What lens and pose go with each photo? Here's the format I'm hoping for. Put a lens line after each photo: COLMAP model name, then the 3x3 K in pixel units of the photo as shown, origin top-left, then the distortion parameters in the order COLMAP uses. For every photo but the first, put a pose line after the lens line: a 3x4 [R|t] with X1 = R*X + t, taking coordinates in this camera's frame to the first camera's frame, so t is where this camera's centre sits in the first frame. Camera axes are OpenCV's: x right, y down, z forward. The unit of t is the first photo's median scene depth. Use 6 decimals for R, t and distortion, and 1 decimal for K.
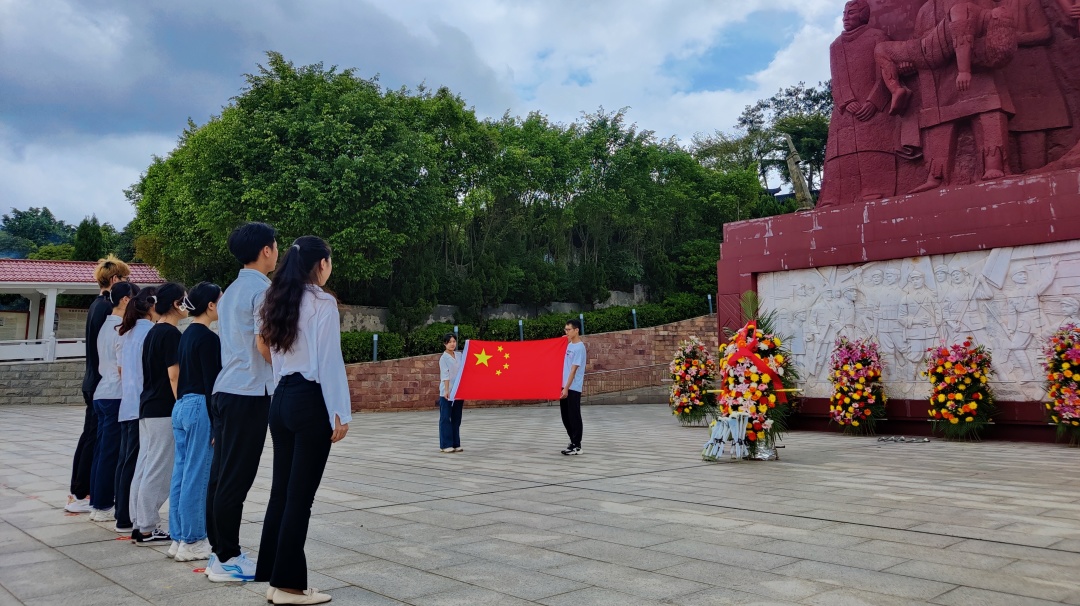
lens RADIAL K [[824.8, 0, 540.3], [0, 824.8, 241.0], [0, 0, 1]] dist [0.011750, -0.004886]
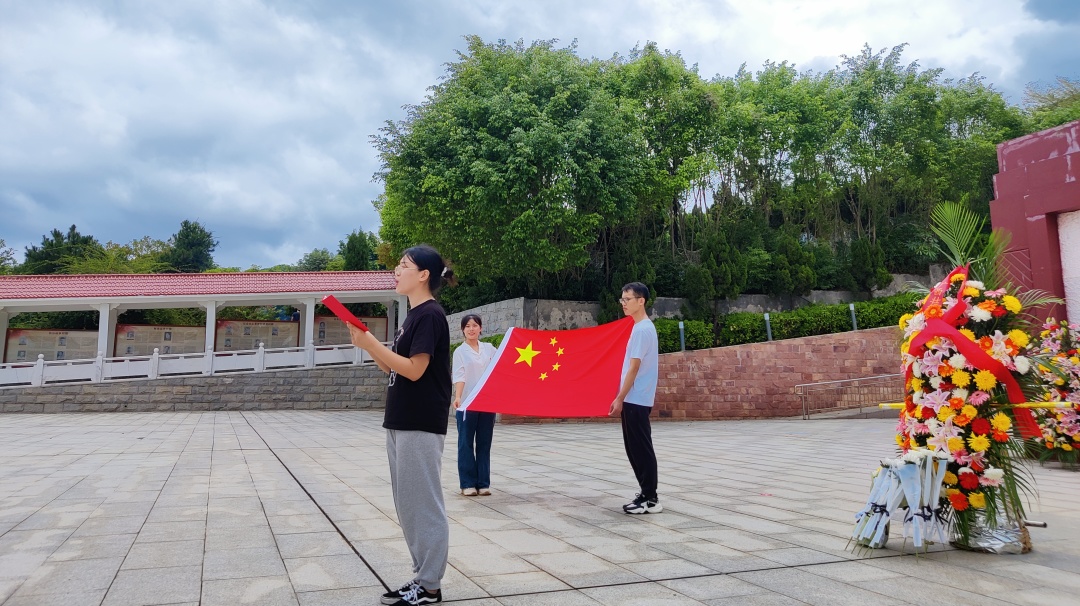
lens RADIAL K [[829.9, 0, 518.7], [0, 829.9, 225.3], [0, 0, 1]] dist [-0.008390, -0.010770]
pose [[0.920666, -0.073252, -0.383417, 0.130673], [0.062888, 0.997238, -0.039515, 0.048213], [0.385253, 0.012268, 0.922730, 0.276610]]
